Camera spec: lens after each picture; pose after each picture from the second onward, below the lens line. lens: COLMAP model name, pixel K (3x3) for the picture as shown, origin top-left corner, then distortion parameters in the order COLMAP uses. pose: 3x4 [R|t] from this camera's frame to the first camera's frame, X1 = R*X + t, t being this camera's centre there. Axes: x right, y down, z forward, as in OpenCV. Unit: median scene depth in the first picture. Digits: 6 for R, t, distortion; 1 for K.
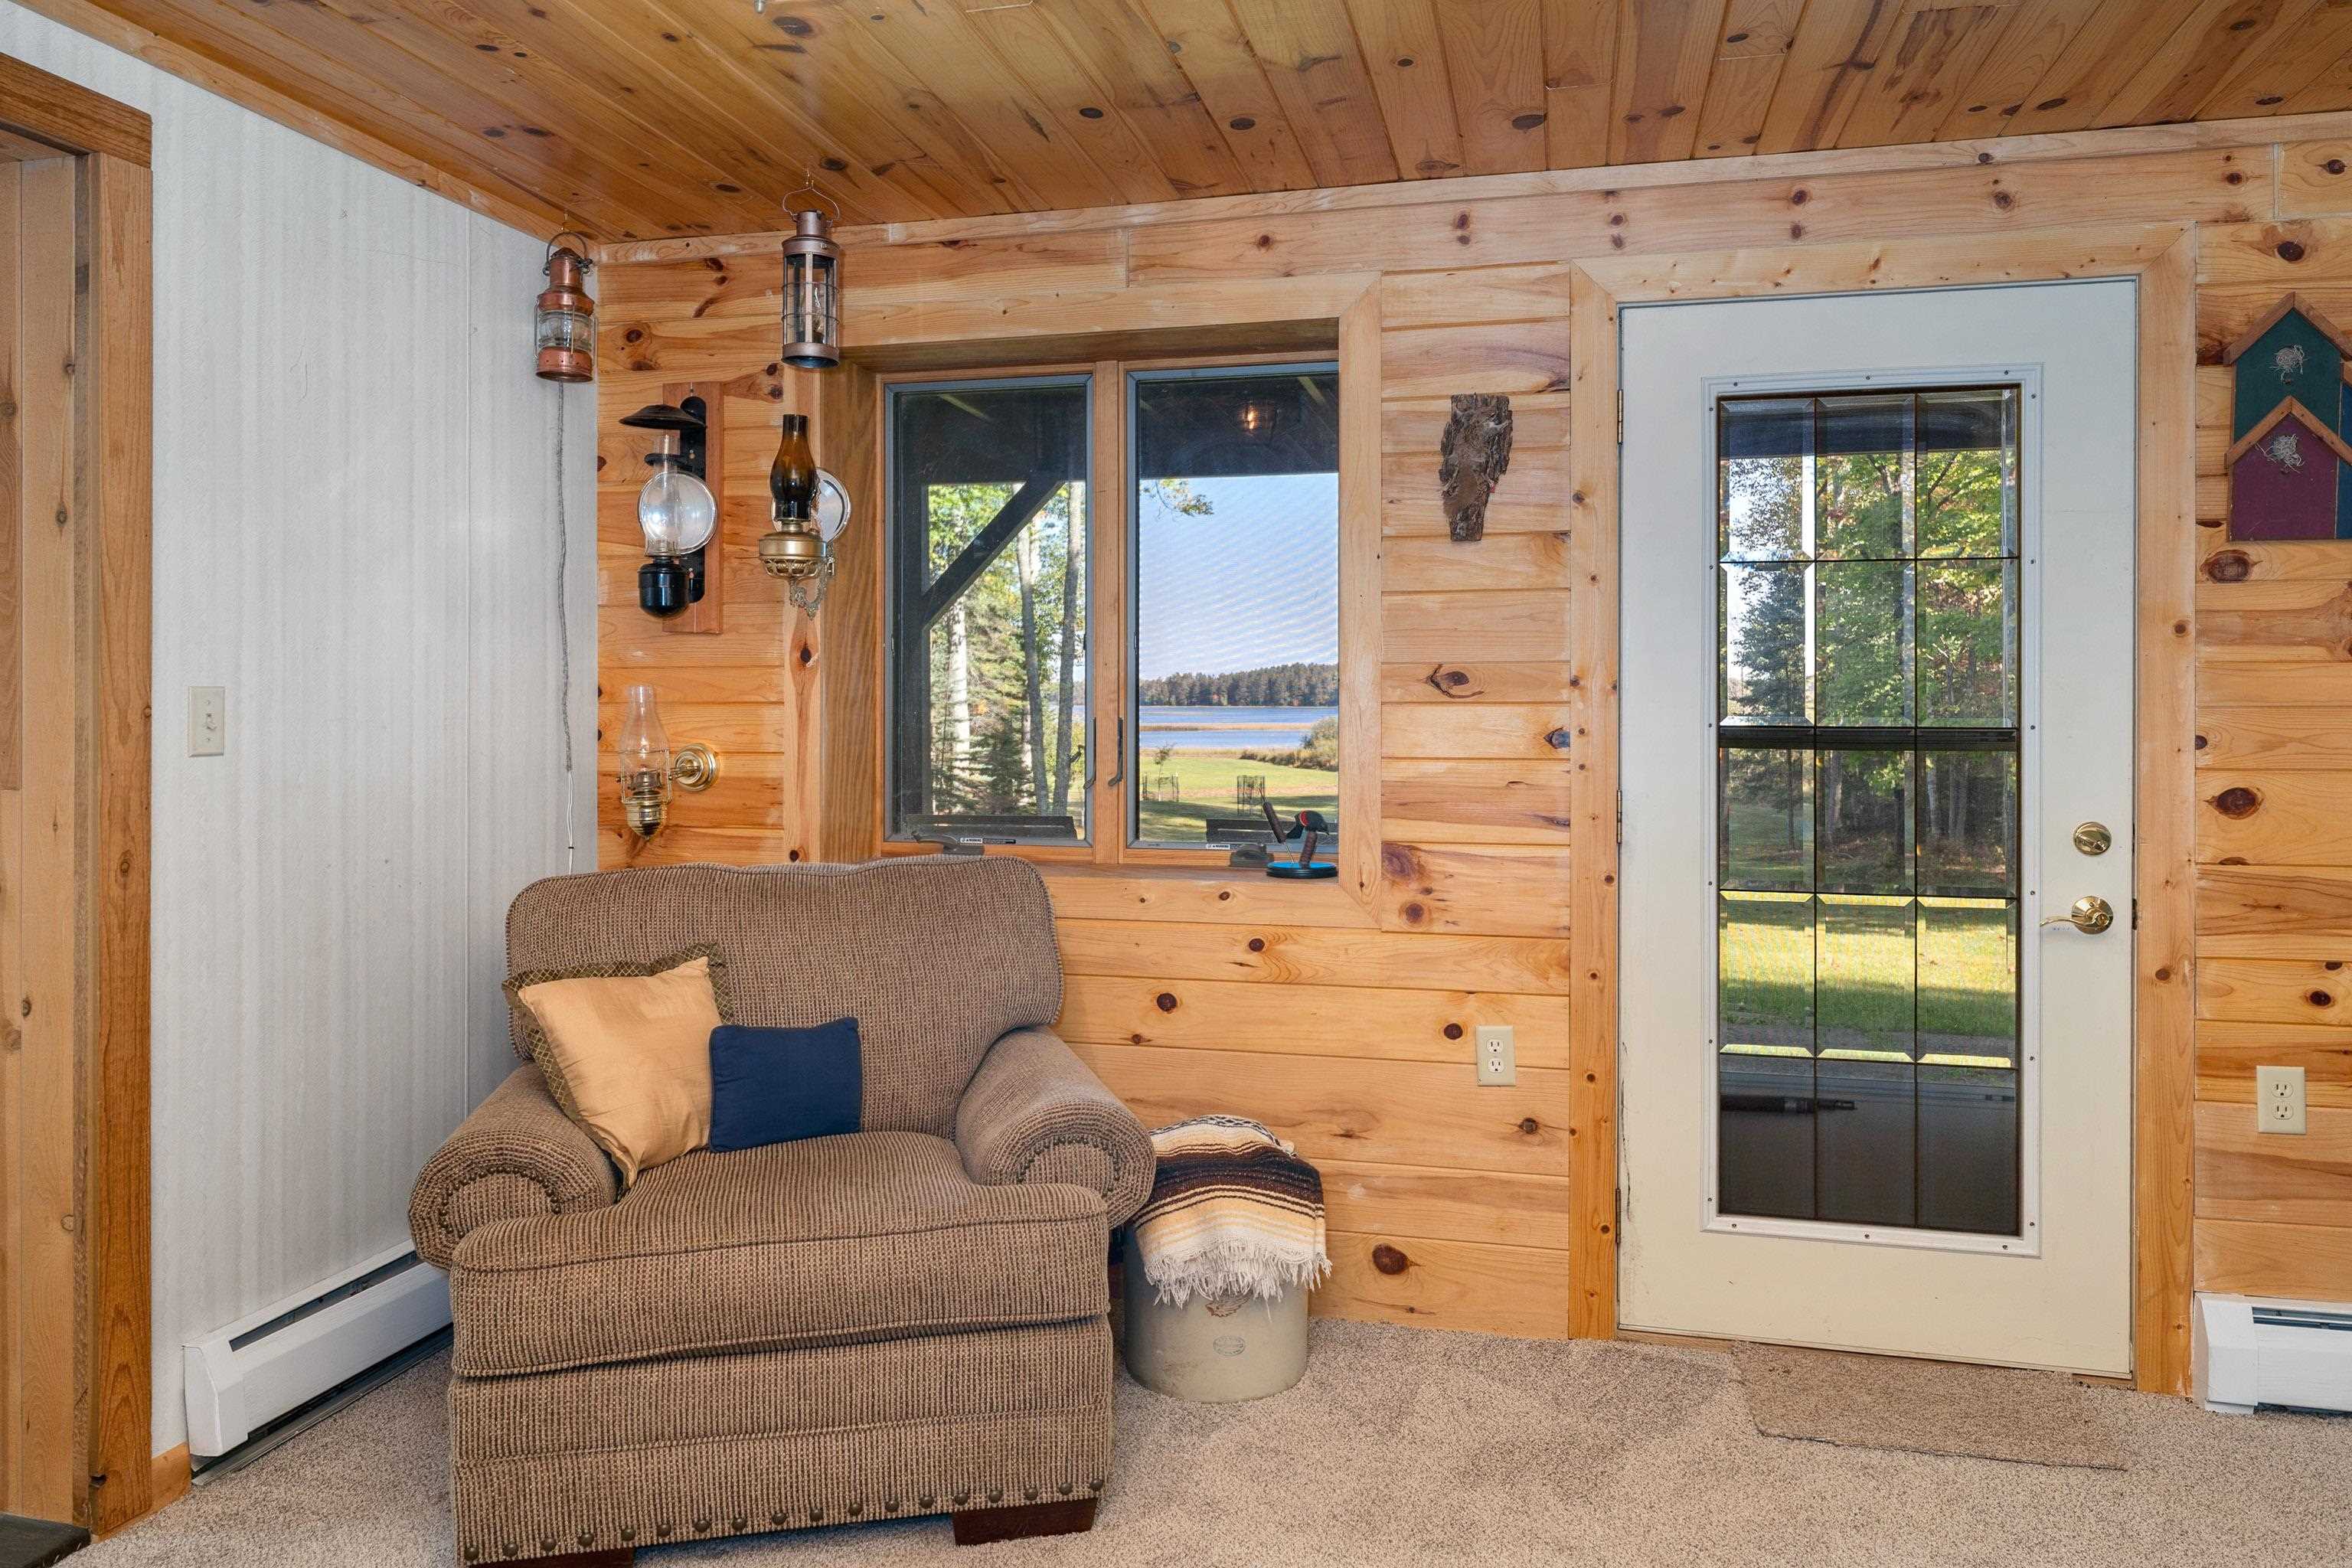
lens RADIAL K [[1593.0, 0, 1170.3], [0, 1593.0, 703.0], [0, 0, 1]] dist [-0.000359, 0.000807]
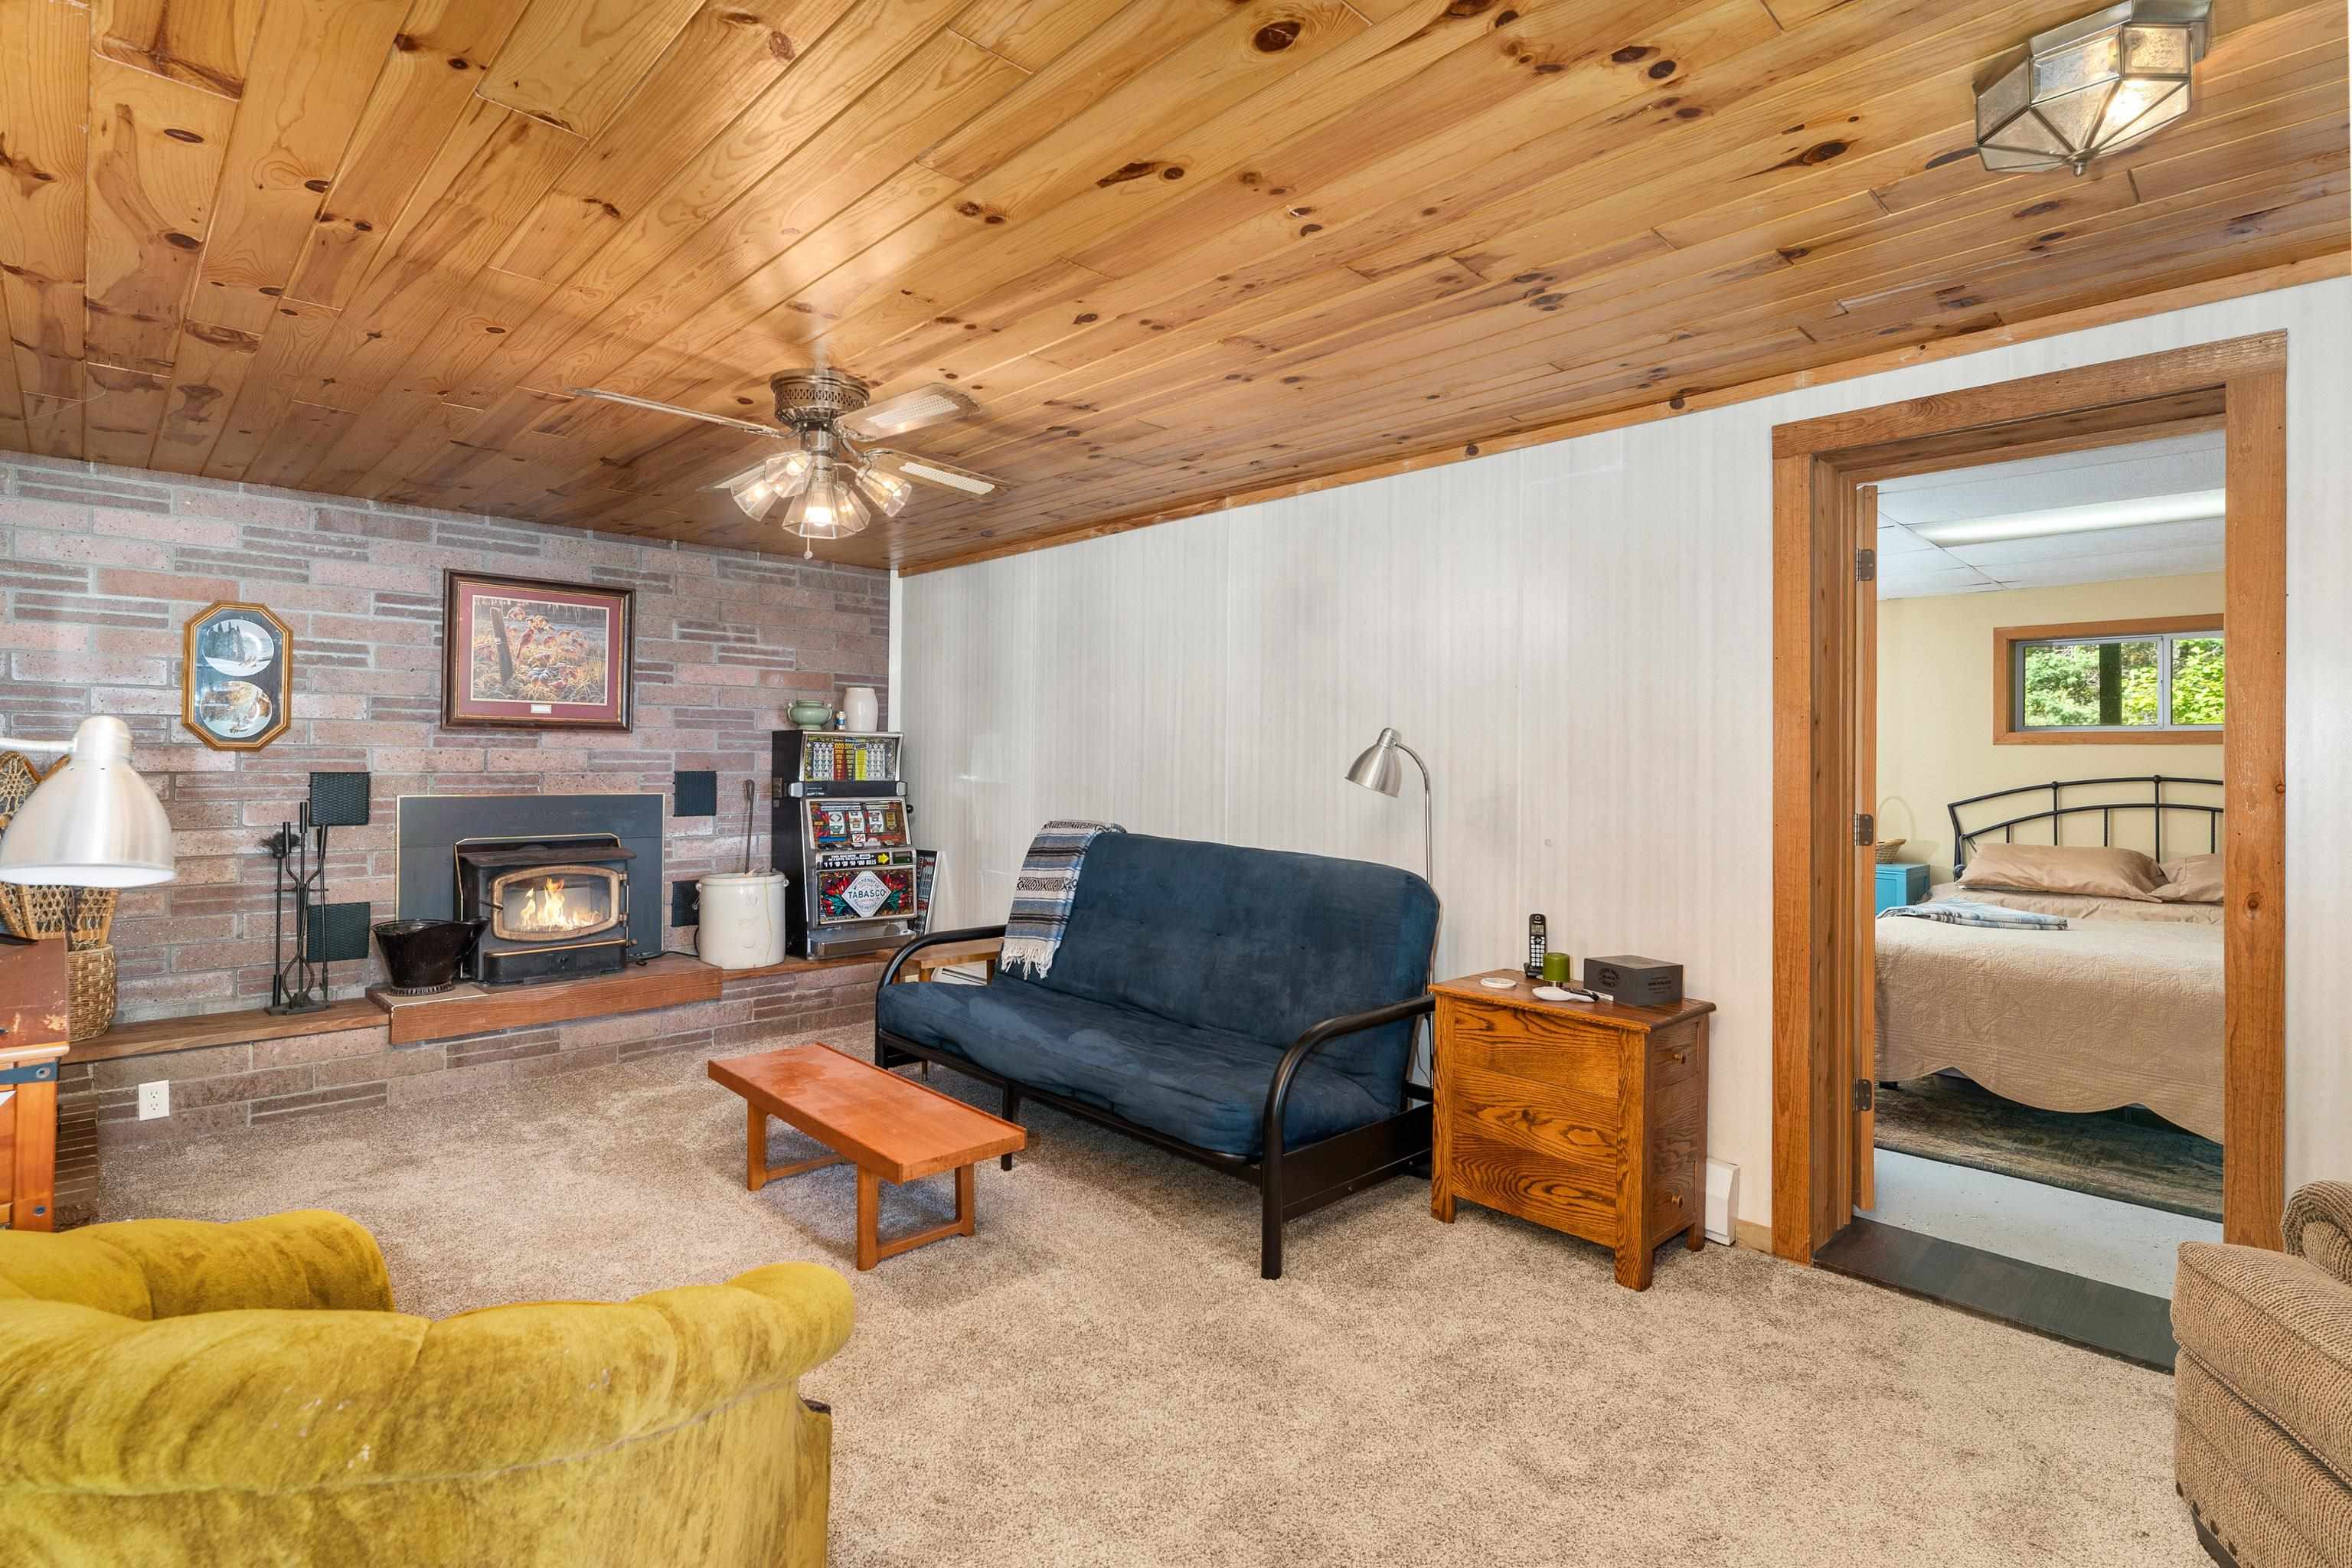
lens RADIAL K [[1133.1, 0, 1128.7], [0, 1133.1, 749.0], [0, 0, 1]] dist [-0.001052, 0.000497]
pose [[-0.546802, -0.012340, -0.837171, 0.504059], [-0.011787, 0.999906, -0.007040, -0.007368], [0.837179, 0.006019, -0.546896, 0.560892]]
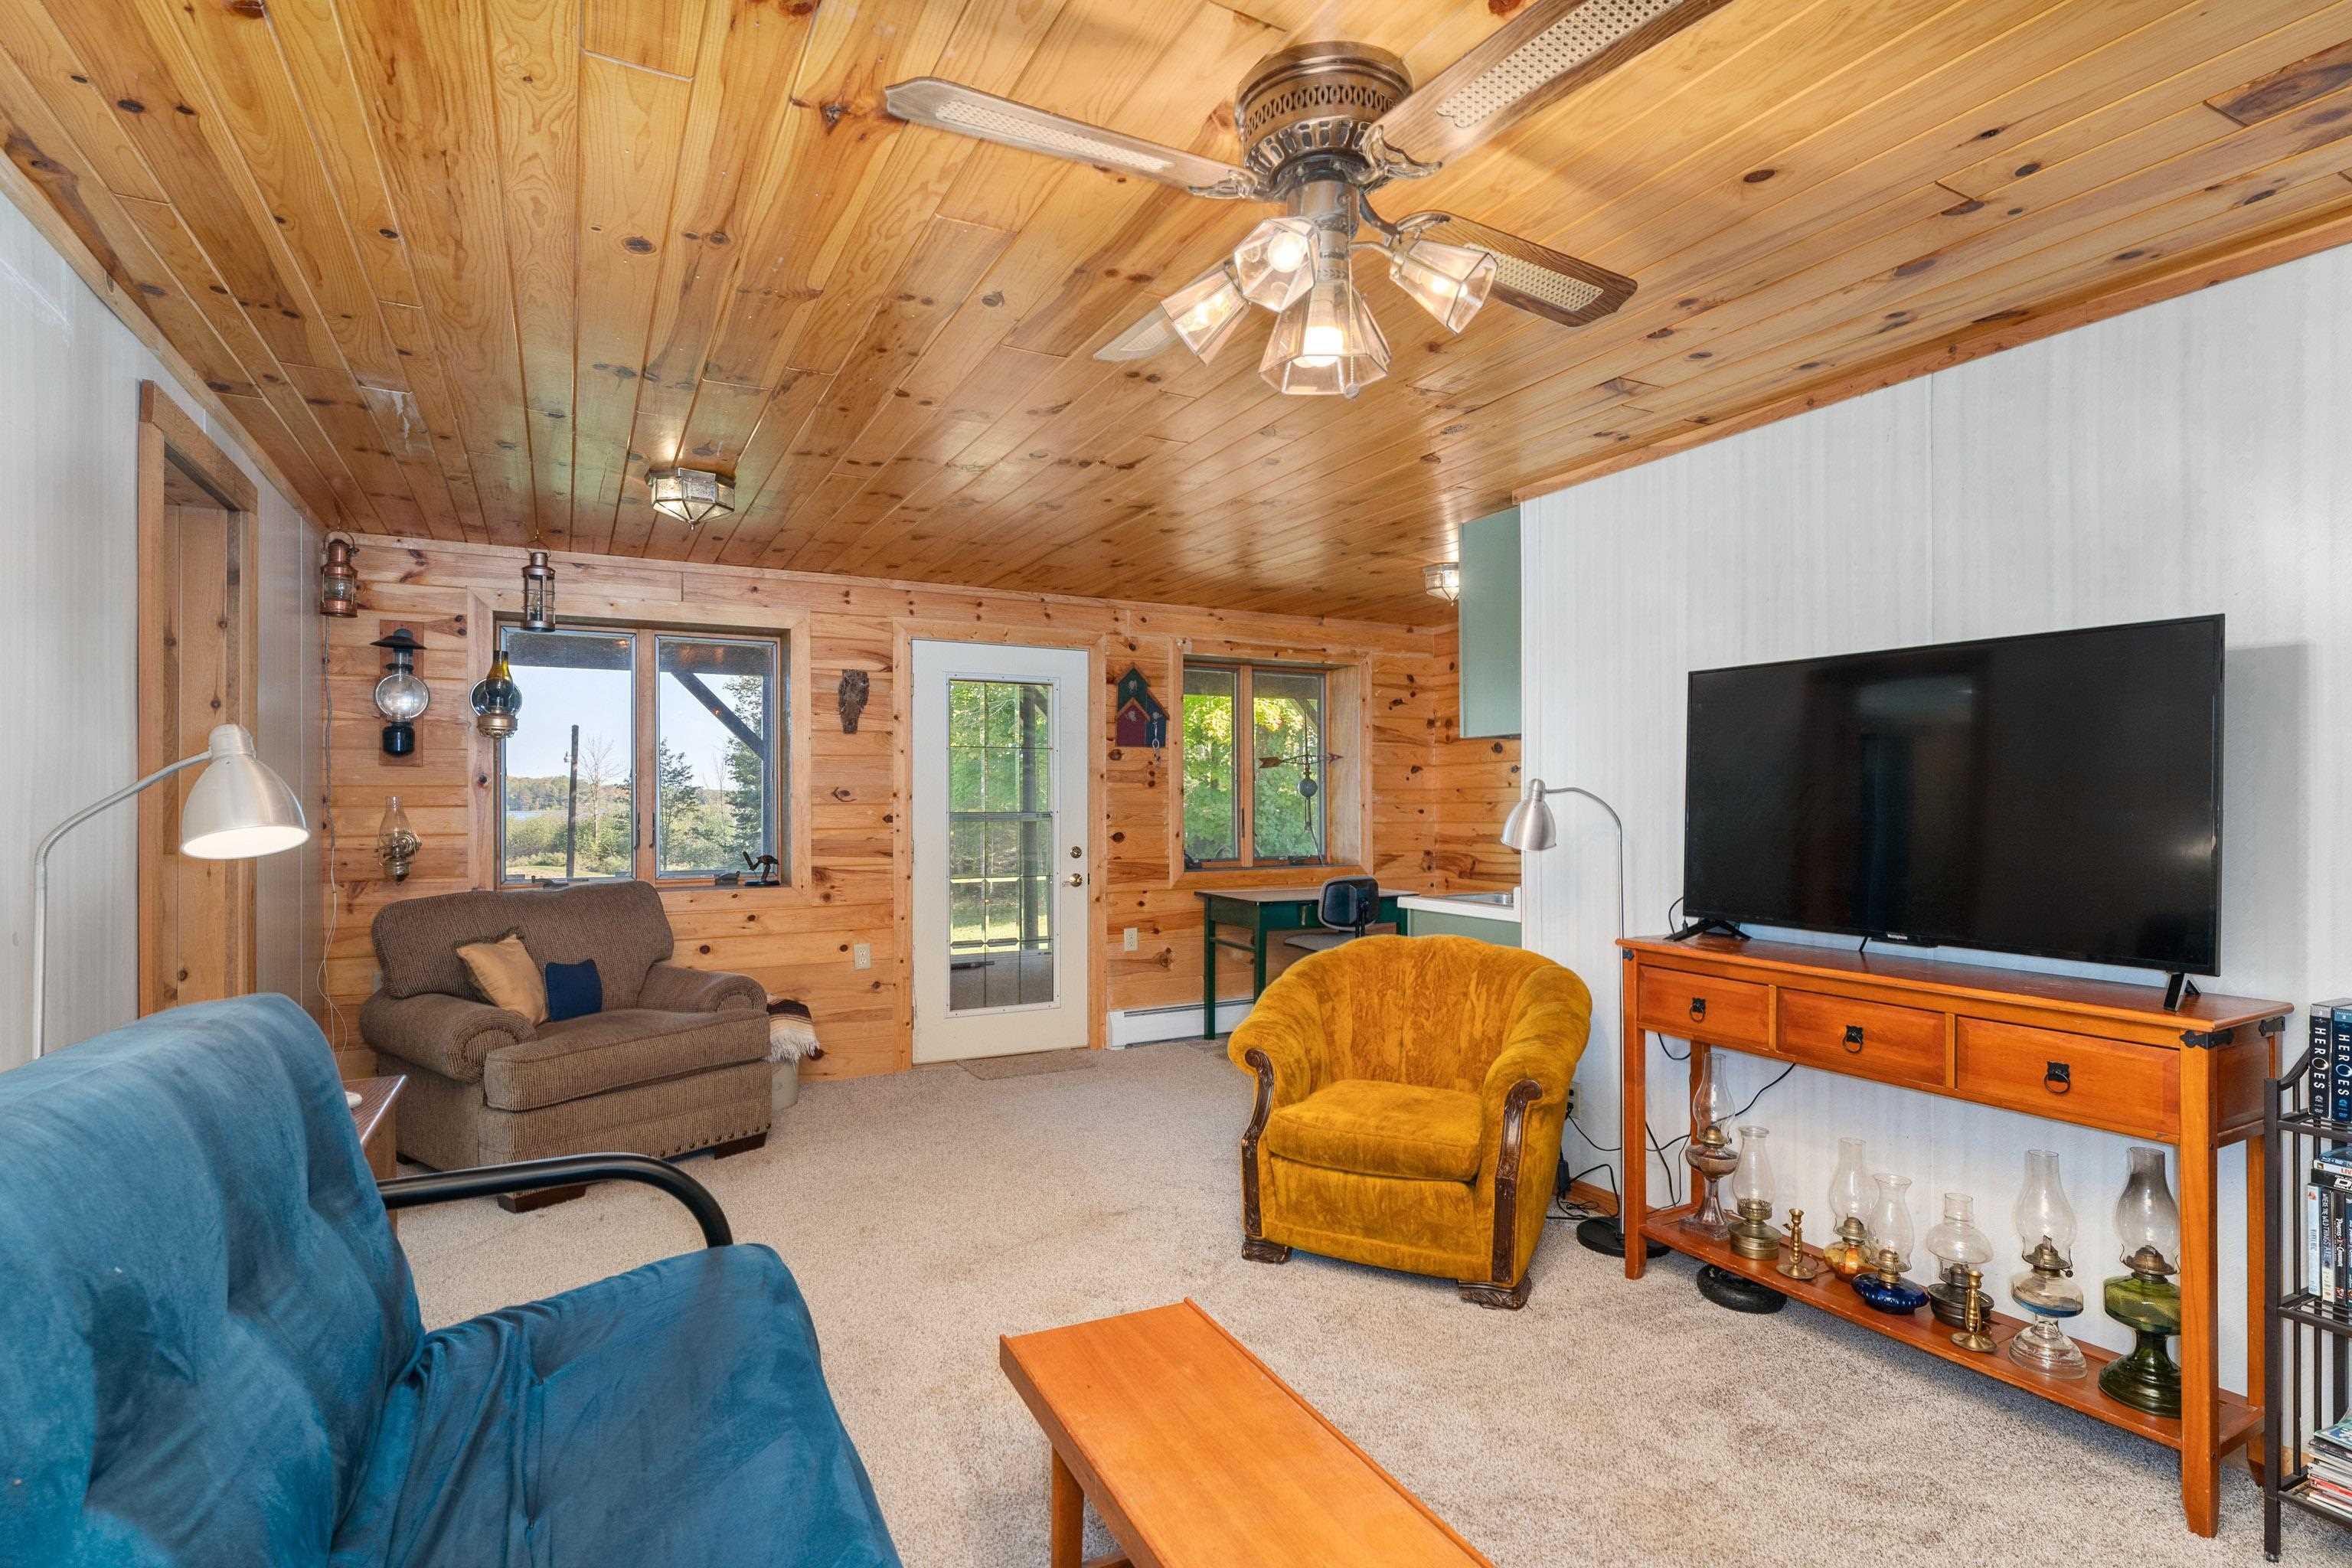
lens RADIAL K [[1151.5, 0, 1176.2], [0, 1151.5, 801.2], [0, 0, 1]] dist [0.000560, -0.000158]
pose [[0.743576, -0.002760, 0.668645, -0.587602], [0.005984, 0.999979, -0.002528, 0.003173], [-0.668624, 0.005881, 0.743577, -0.561661]]
